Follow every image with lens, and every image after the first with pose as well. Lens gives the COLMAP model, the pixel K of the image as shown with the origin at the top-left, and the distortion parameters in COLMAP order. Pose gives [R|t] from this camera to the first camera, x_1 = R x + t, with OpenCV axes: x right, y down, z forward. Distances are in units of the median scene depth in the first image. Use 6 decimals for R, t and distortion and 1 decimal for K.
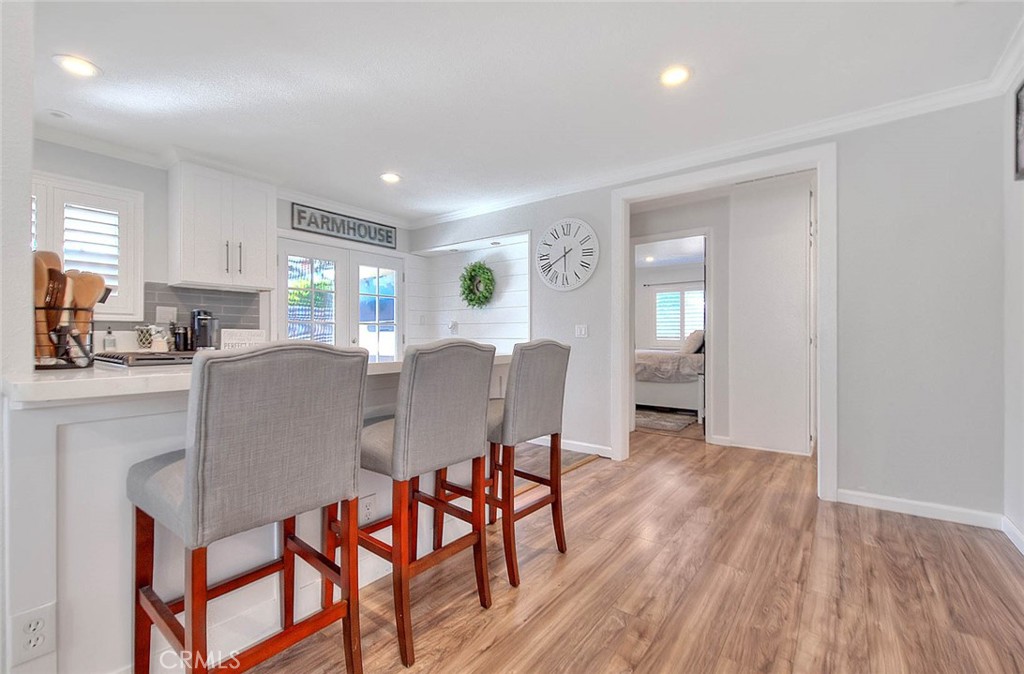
lens RADIAL K [[439.8, 0, 512.0], [0, 439.8, 337.0], [0, 0, 1]] dist [-0.003952, -0.000467]
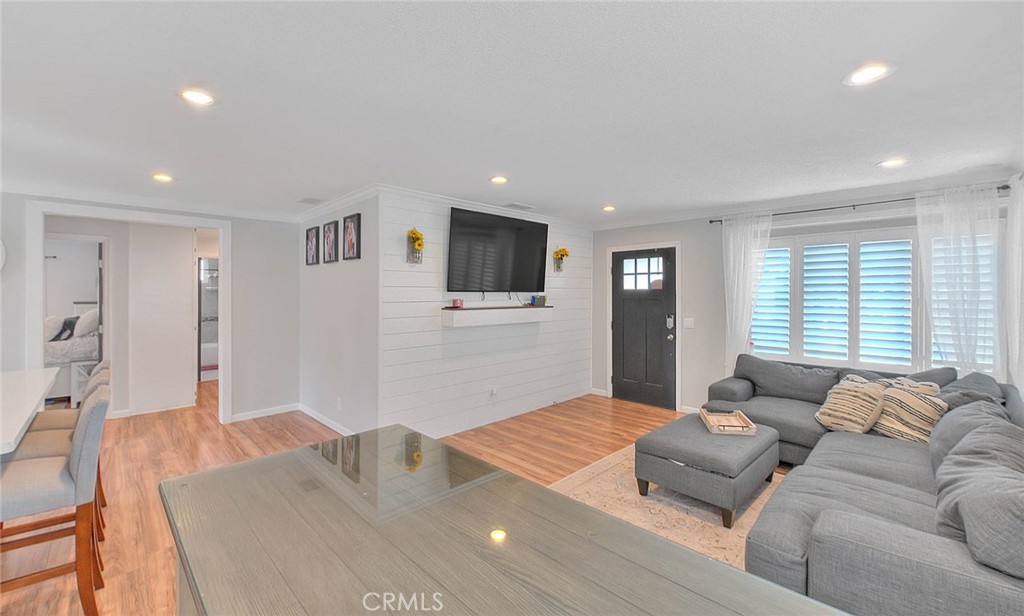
lens RADIAL K [[414.9, 0, 511.3], [0, 414.9, 274.5], [0, 0, 1]] dist [-0.000808, -0.000212]
pose [[0.146704, 0.040286, 0.988360, -0.525017], [0.001932, 0.999157, -0.041013, -0.105681], [-0.989178, 0.007926, 0.146503, -0.258660]]
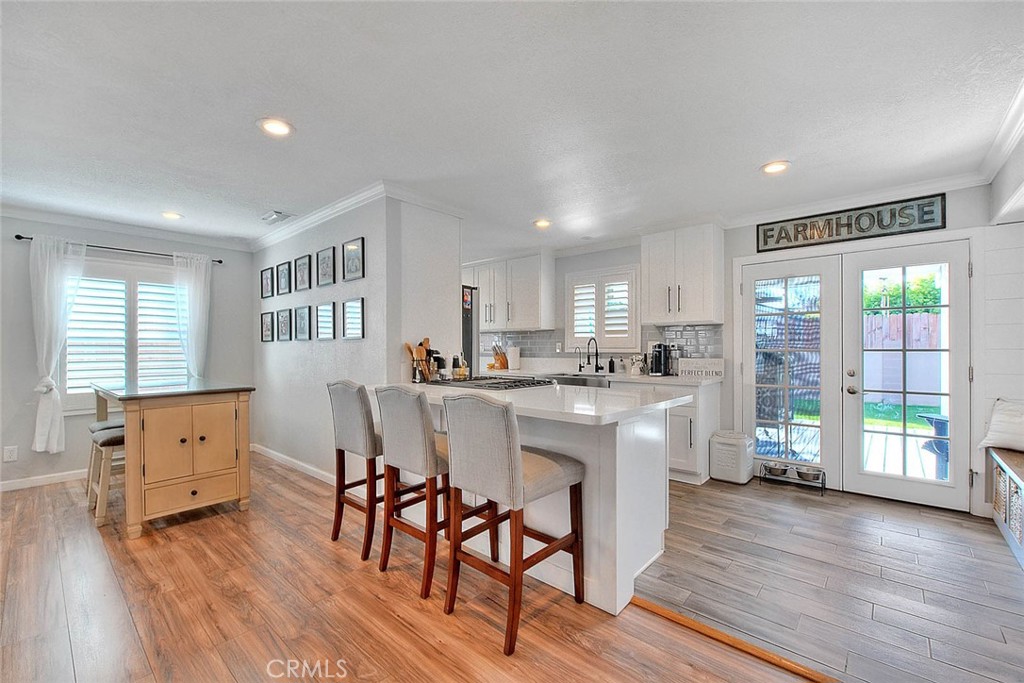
lens RADIAL K [[423.4, 0, 511.2], [0, 423.4, 350.2], [0, 0, 1]] dist [-0.003194, -0.000467]
pose [[-0.071837, 0.006150, -0.997397, 0.447647], [0.005023, 0.999971, 0.005804, -0.042263], [0.997404, -0.004593, -0.071866, 0.526823]]
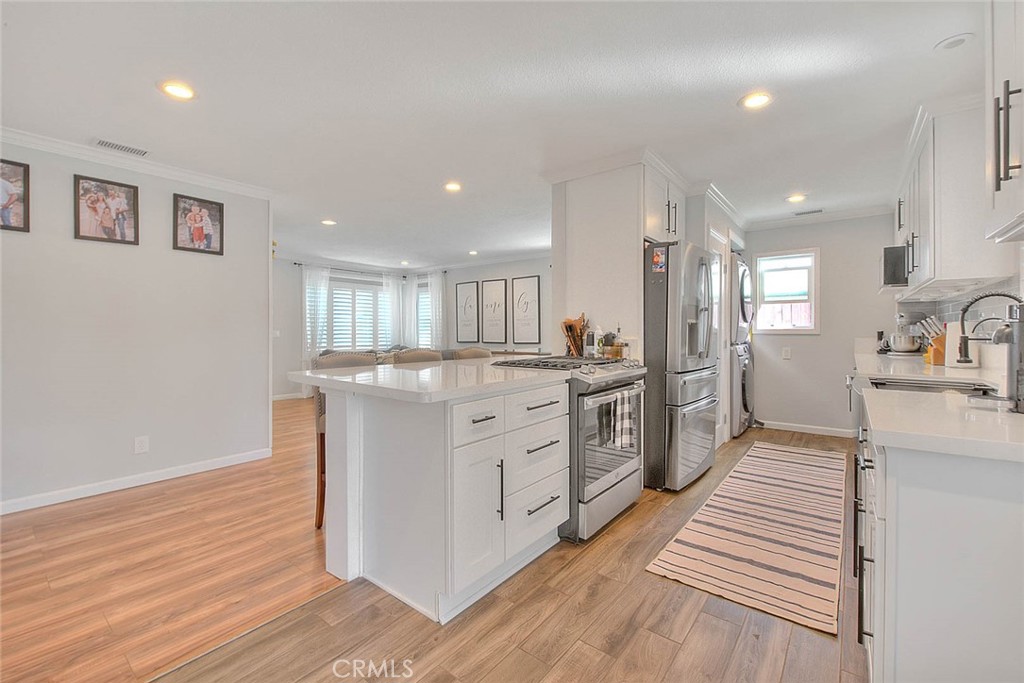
lens RADIAL K [[430.6, 0, 526.2], [0, 430.6, 337.6], [0, 0, 1]] dist [-0.002885, -0.000221]
pose [[-0.999952, -0.002041, -0.009551, -0.222720], [-0.002184, 0.999884, 0.015064, -0.028708], [0.009520, 0.015084, -0.999841, 1.084217]]
